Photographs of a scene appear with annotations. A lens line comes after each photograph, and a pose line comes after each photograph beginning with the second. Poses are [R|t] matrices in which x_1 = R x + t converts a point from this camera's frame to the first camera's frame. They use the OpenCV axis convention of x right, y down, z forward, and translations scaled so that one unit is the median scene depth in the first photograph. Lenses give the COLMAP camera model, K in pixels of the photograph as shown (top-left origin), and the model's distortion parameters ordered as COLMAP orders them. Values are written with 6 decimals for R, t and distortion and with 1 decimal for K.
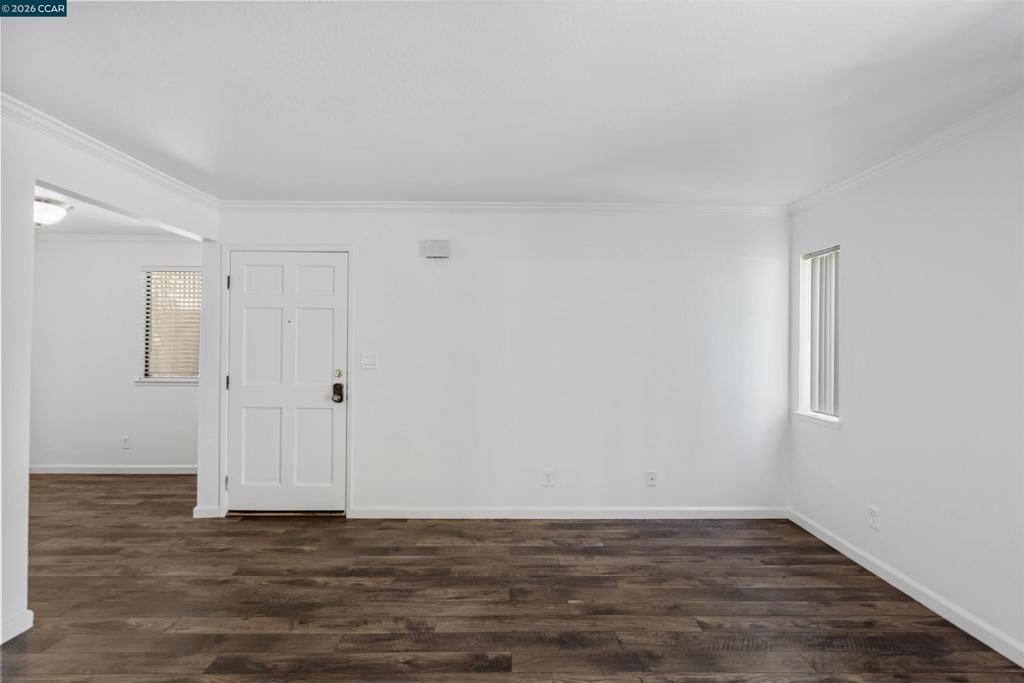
lens RADIAL K [[480.7, 0, 517.2], [0, 480.7, 342.0], [0, 0, 1]] dist [0.002247, 0.001362]
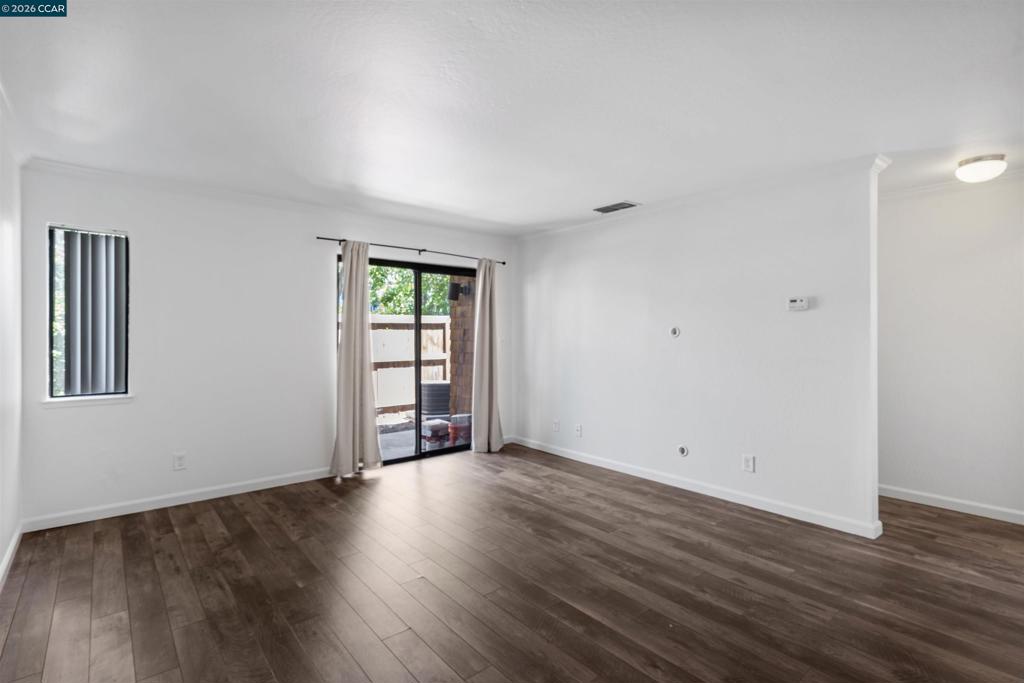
lens RADIAL K [[480.7, 0, 516.3], [0, 480.7, 333.2], [0, 0, 1]] dist [0.002247, 0.001362]
pose [[-0.641309, -0.005118, 0.767266, -0.771246], [-0.006399, 0.999979, 0.001322, 0.016552], [-0.767256, -0.004062, -0.641328, 1.085504]]
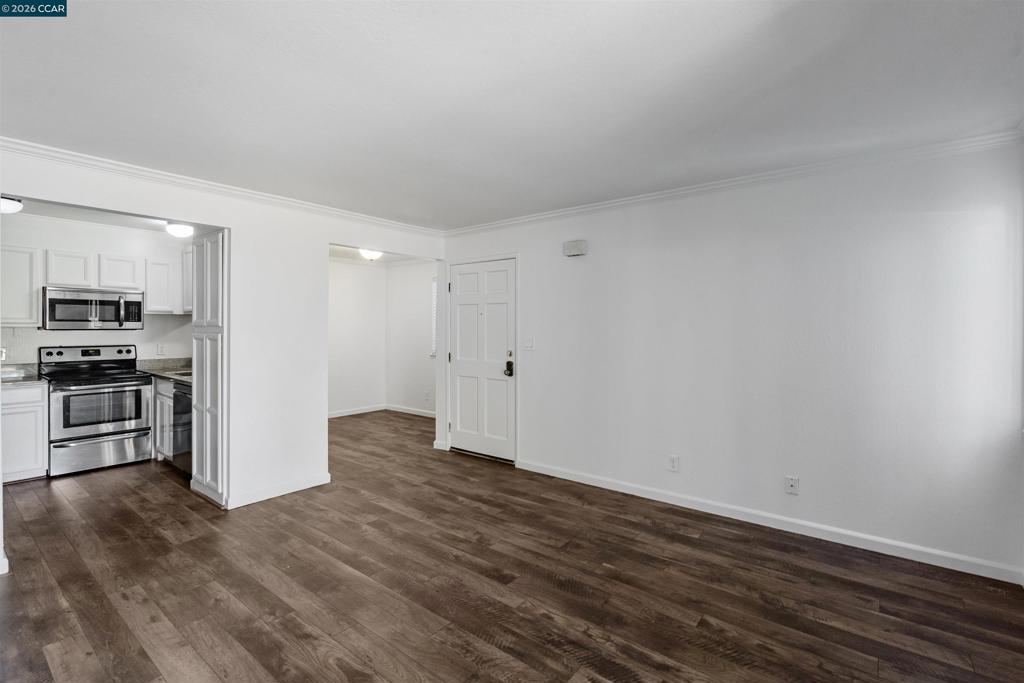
lens RADIAL K [[480.7, 0, 508.8], [0, 480.7, 332.8], [0, 0, 1]] dist [0.002247, 0.001362]
pose [[0.768825, 0.001644, -0.639458, 0.541835], [0.005225, 0.999947, 0.008852, -0.002114], [0.639438, -0.010146, 0.768775, 0.013029]]
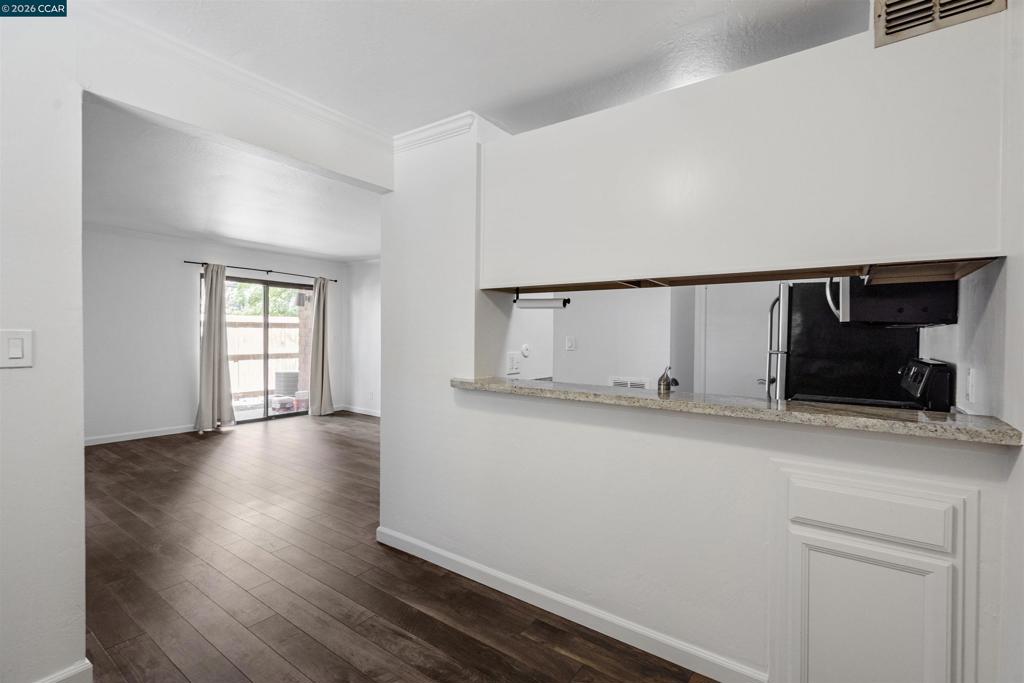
lens RADIAL K [[480.7, 0, 521.6], [0, 480.7, 341.6], [0, 0, 1]] dist [0.002247, 0.001362]
pose [[-0.799031, -0.021771, 0.600895, -1.591104], [-0.018633, 0.999761, 0.011445, 0.025347], [-0.601001, -0.002051, -0.799246, 1.369156]]
